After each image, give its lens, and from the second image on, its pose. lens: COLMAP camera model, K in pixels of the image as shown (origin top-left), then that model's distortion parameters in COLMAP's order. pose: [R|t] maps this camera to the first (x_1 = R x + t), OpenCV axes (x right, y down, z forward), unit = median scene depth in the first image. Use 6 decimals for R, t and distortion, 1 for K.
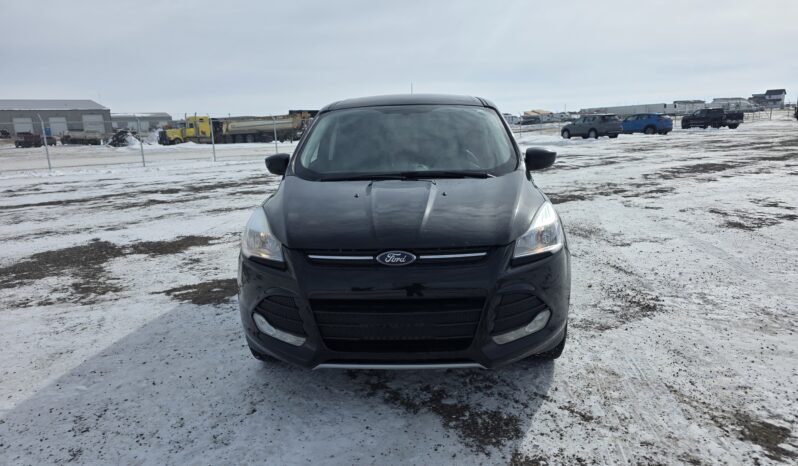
lens RADIAL K [[536.3, 0, 399.0], [0, 536.3, 233.0], [0, 0, 1]] dist [0.061176, -0.052339]
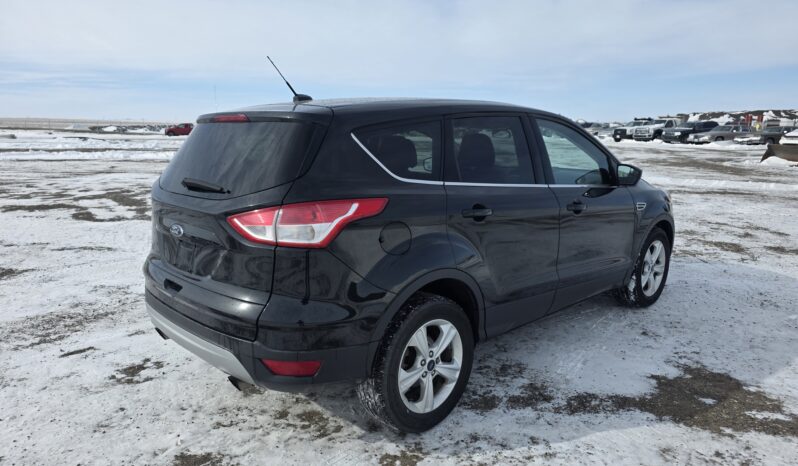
lens RADIAL K [[536.3, 0, 399.0], [0, 536.3, 233.0], [0, 0, 1]] dist [0.061176, -0.052339]
pose [[-0.725298, -0.100222, 0.681100, -0.523440], [0.160414, 0.937510, 0.308776, -0.344726], [-0.669485, 0.333212, -0.663898, 1.702257]]
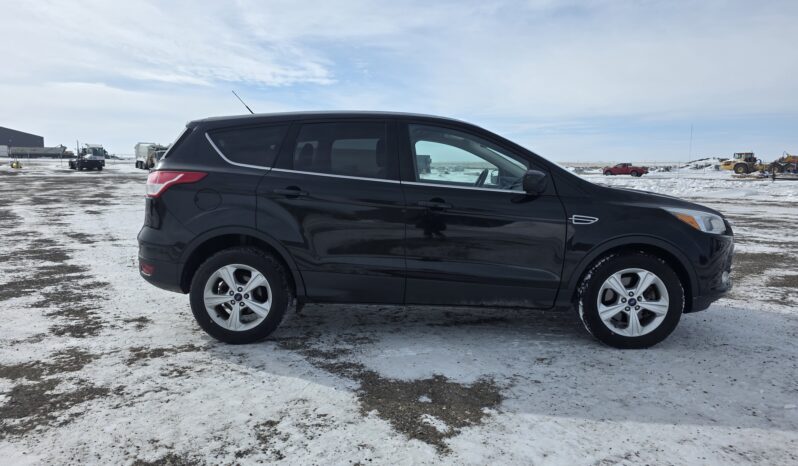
lens RADIAL K [[531.9, 0, 398.9], [0, 531.9, 218.3], [0, 0, 1]] dist [0.065931, -0.055375]
pose [[-0.016868, -0.063783, 0.997821, -0.979134], [0.192841, 0.979018, 0.065841, -0.142488], [-0.981085, 0.193532, -0.004214, 1.066845]]
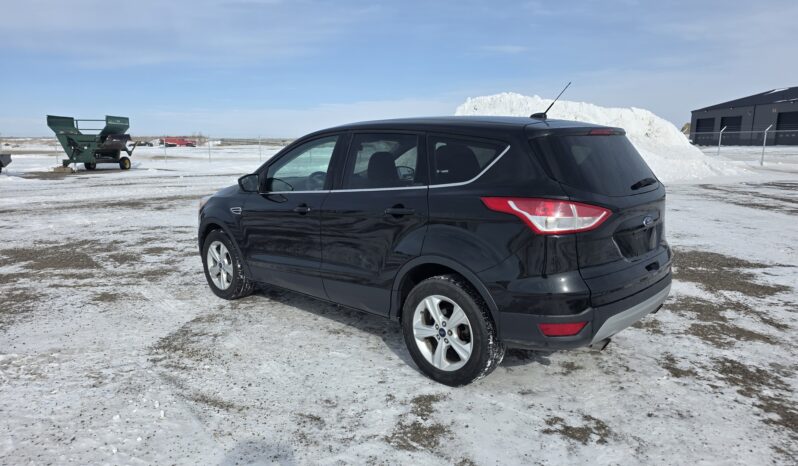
lens RADIAL K [[531.9, 0, 398.9], [0, 531.9, 218.3], [0, 0, 1]] dist [0.065931, -0.055375]
pose [[-0.647916, 0.139659, -0.748799, 0.795960], [-0.129118, 0.948685, 0.288662, -0.376393], [0.750689, 0.283712, -0.596636, 1.656922]]
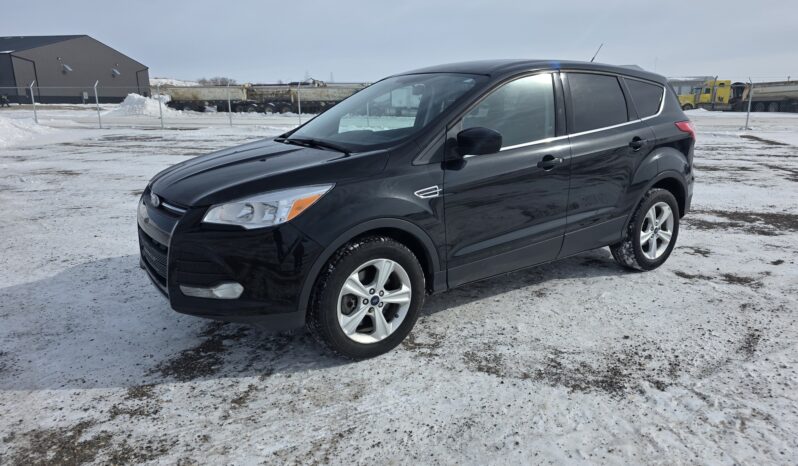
lens RADIAL K [[531.9, 0, 398.9], [0, 531.9, 218.3], [0, 0, 1]] dist [0.065931, -0.055375]
pose [[0.608942, 0.200642, -0.767419, 0.691987], [-0.171456, 0.977902, 0.119624, -0.084584], [0.774463, 0.058734, 0.629887, 0.342028]]
